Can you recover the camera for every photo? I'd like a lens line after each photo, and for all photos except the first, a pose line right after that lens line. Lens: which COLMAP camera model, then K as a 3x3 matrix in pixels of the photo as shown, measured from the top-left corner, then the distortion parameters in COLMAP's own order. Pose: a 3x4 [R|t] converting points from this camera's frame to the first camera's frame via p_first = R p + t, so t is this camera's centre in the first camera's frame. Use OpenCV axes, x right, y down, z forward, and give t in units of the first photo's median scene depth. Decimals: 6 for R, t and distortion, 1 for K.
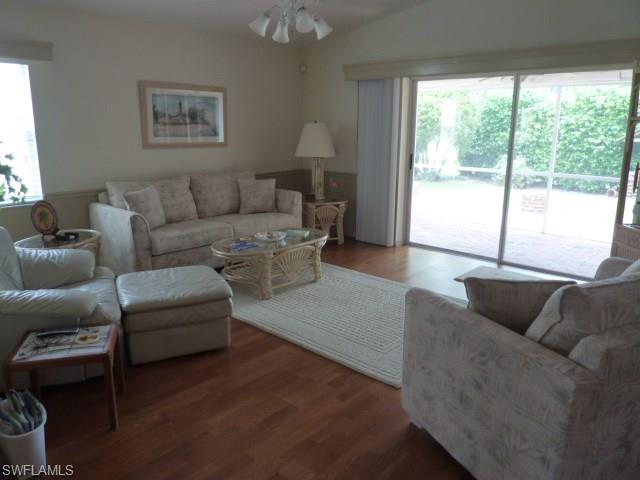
lens RADIAL K [[471.2, 0, 320.0], [0, 471.2, 240.0], [0, 0, 1]] dist [0.007962, -0.063657]
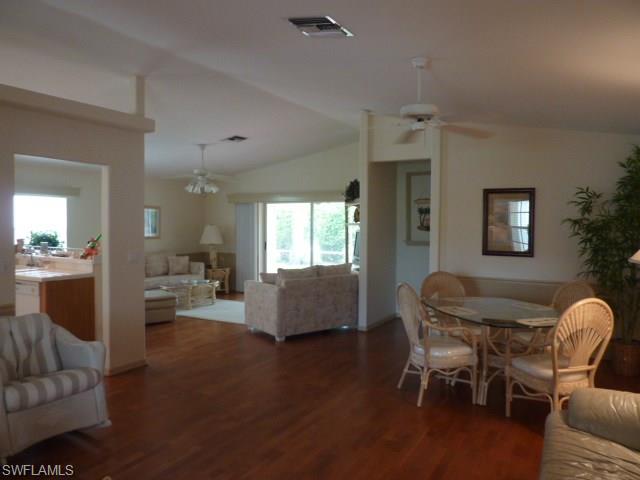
lens RADIAL K [[471.2, 0, 320.0], [0, 471.2, 240.0], [0, 0, 1]] dist [0.007962, -0.063657]
pose [[0.975377, -0.008947, 0.220361, -0.002898], [0.053139, 0.979274, -0.195445, 0.184758], [-0.214046, 0.202342, 0.955637, -0.816825]]
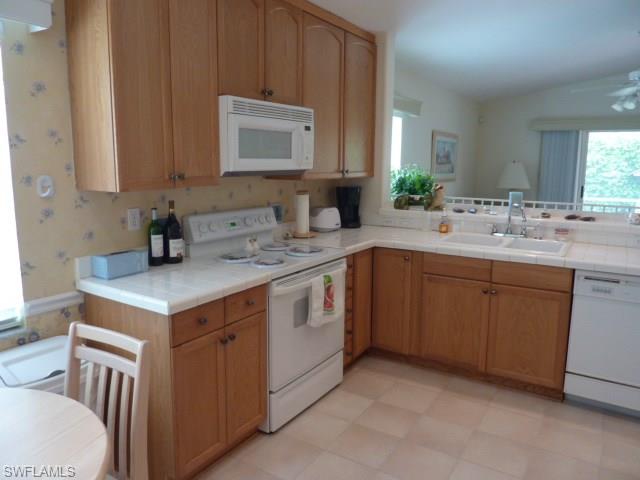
lens RADIAL K [[471.2, 0, 320.0], [0, 471.2, 240.0], [0, 0, 1]] dist [0.007962, -0.063657]
pose [[0.984201, -0.030950, 0.174331, -0.768980], [0.043840, 0.996542, -0.070584, 0.026394], [-0.171543, 0.077112, 0.982154, -0.142688]]
